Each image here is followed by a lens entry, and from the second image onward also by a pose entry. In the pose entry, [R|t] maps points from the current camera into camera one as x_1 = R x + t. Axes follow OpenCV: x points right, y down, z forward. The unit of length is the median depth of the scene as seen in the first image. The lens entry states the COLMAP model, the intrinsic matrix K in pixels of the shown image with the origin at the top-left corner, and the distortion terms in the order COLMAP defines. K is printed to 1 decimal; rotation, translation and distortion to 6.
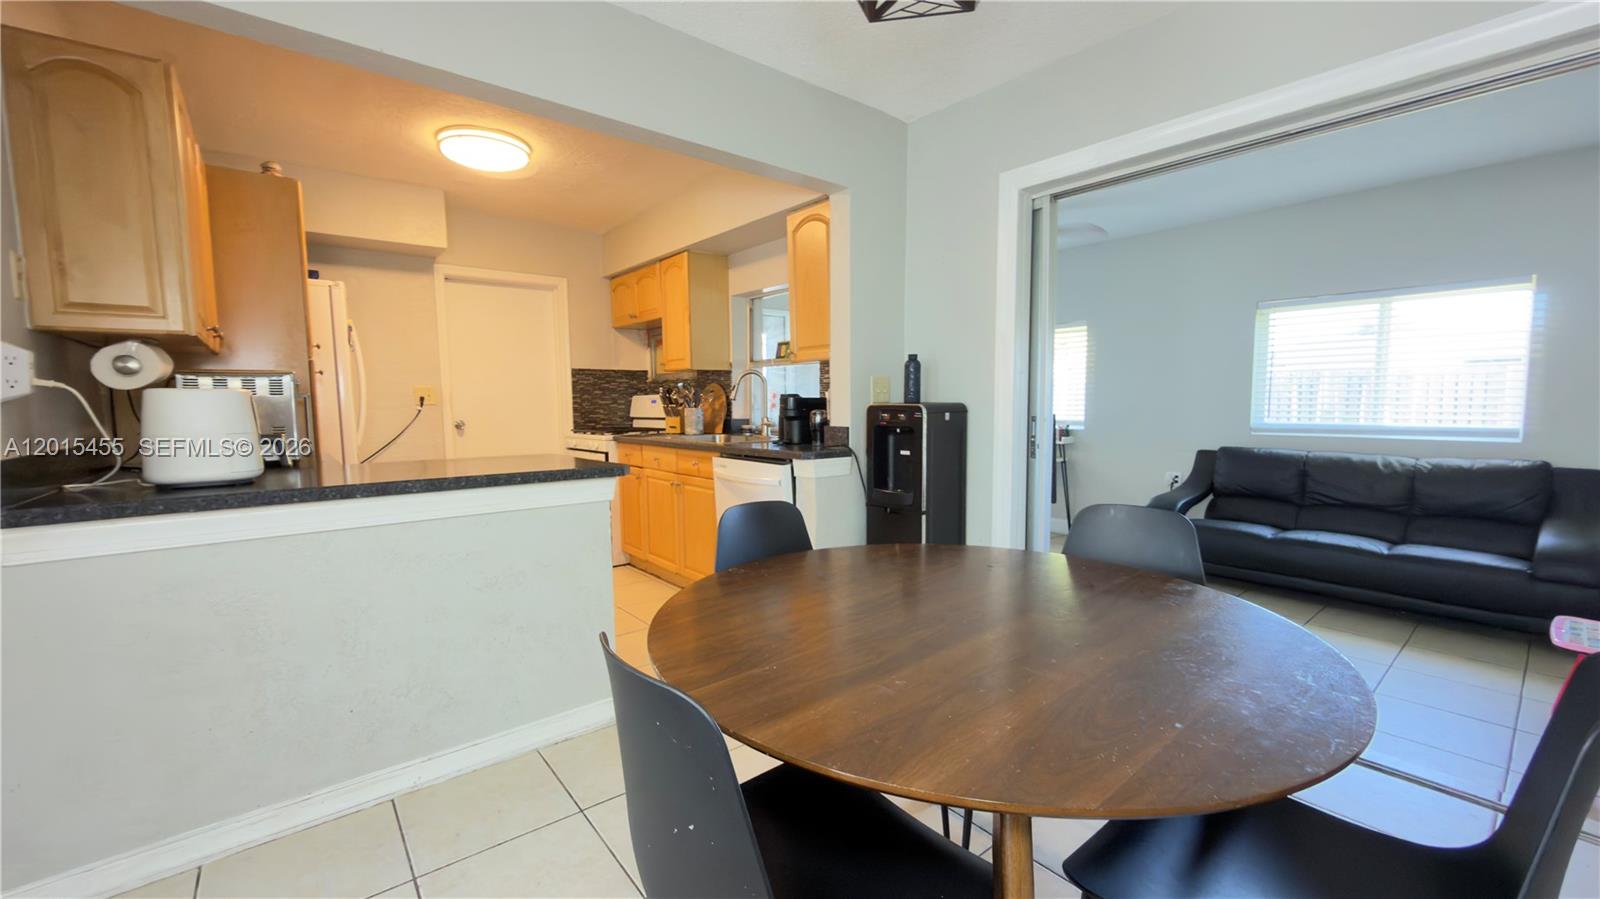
lens RADIAL K [[640.2, 0, 800.6], [0, 640.2, 452.8], [0, 0, 1]] dist [0.000311, -0.000410]
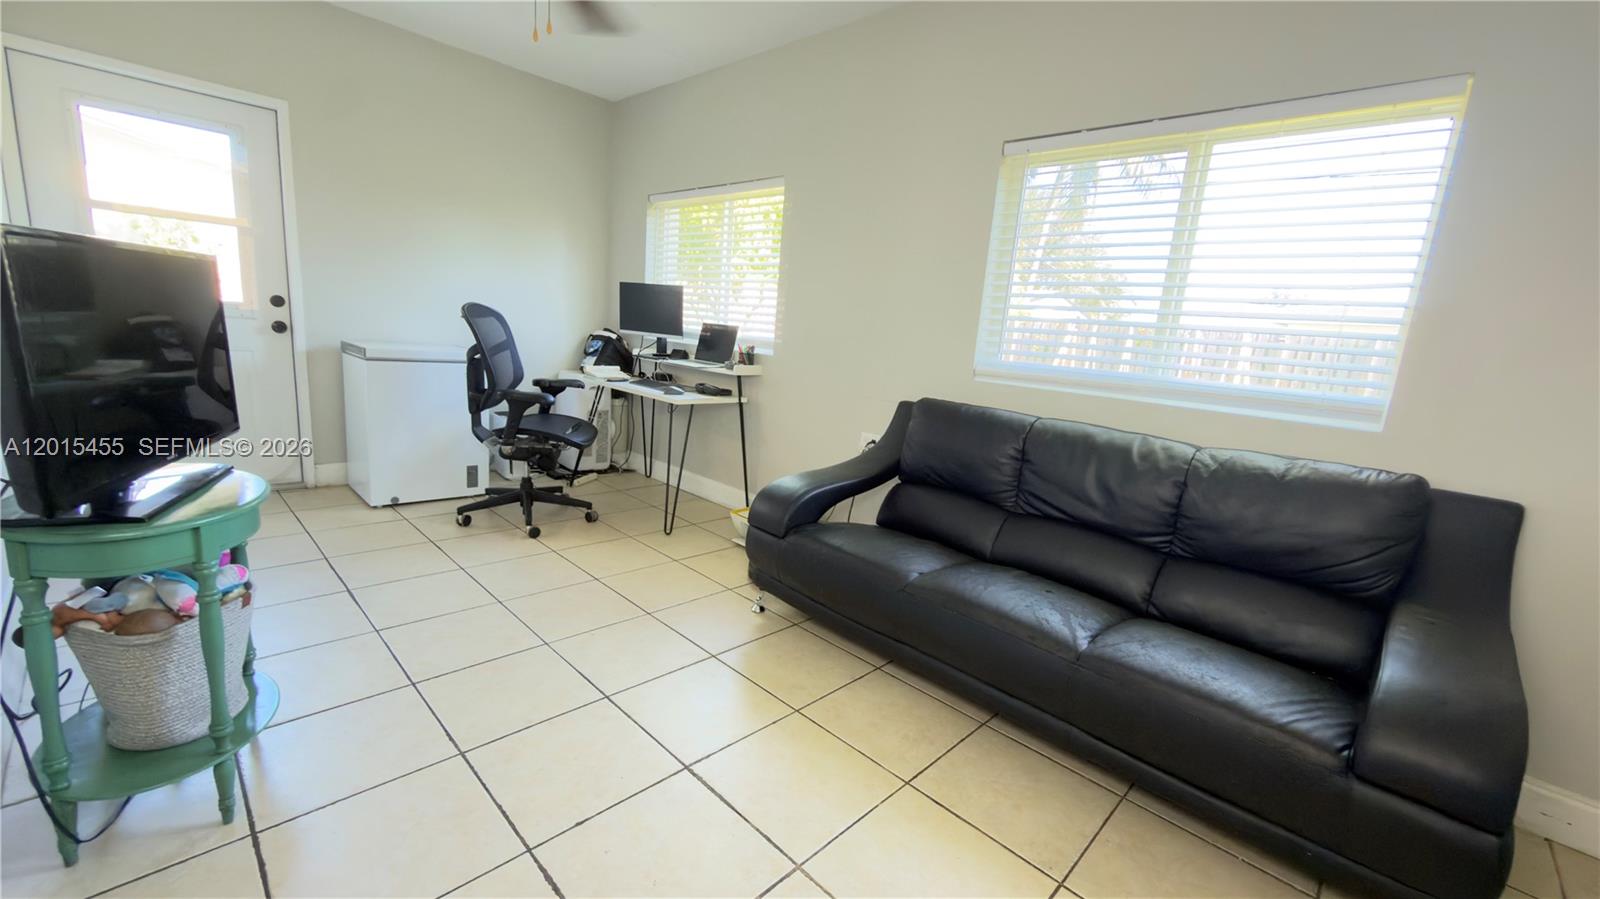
lens RADIAL K [[640.2, 0, 800.6], [0, 640.2, 452.8], [0, 0, 1]] dist [0.000311, -0.000410]
pose [[0.989206, 0.066825, 0.130407, 0.520765], [-0.080874, 0.991116, 0.105586, -0.013058], [-0.122192, -0.114993, 0.985822, 0.475052]]
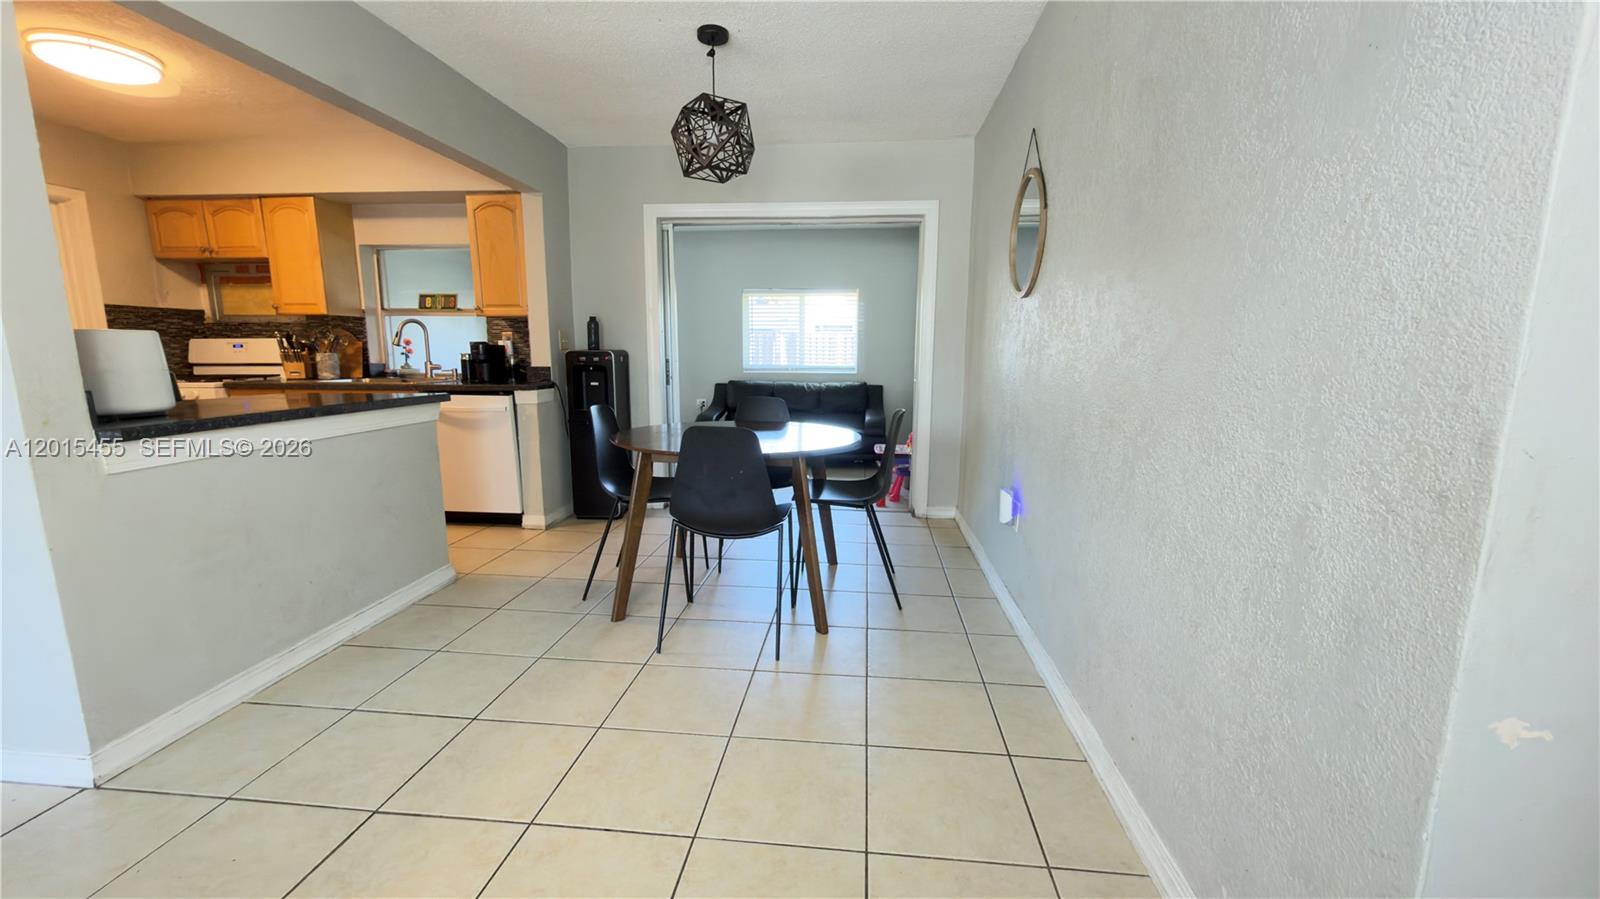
lens RADIAL K [[640.2, 0, 800.6], [0, 640.2, 452.8], [0, 0, 1]] dist [0.000311, -0.000410]
pose [[0.705566, -0.101948, 0.701273, -0.372935], [0.047866, 0.994194, 0.096372, 0.026207], [-0.707026, -0.034429, 0.706349, -0.263381]]
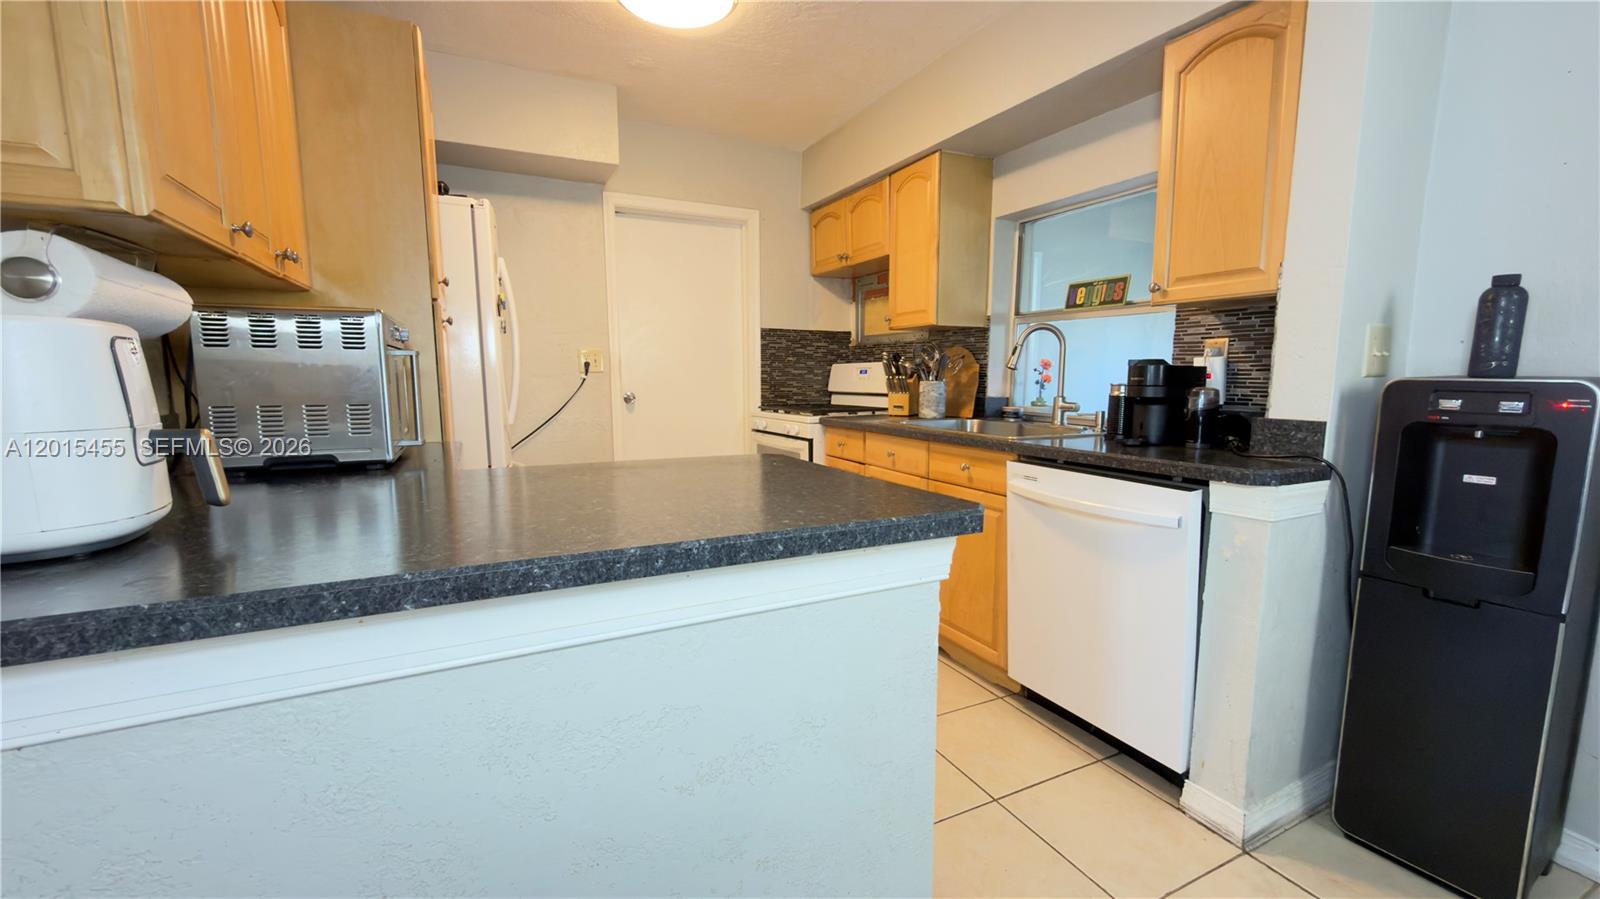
lens RADIAL K [[640.2, 0, 800.6], [0, 640.2, 452.8], [0, 0, 1]] dist [0.000311, -0.000410]
pose [[0.975864, 0.038169, -0.215018, -0.157477], [-0.029192, 0.998571, 0.044773, -0.018231], [0.216420, -0.037415, 0.975583, 0.278101]]
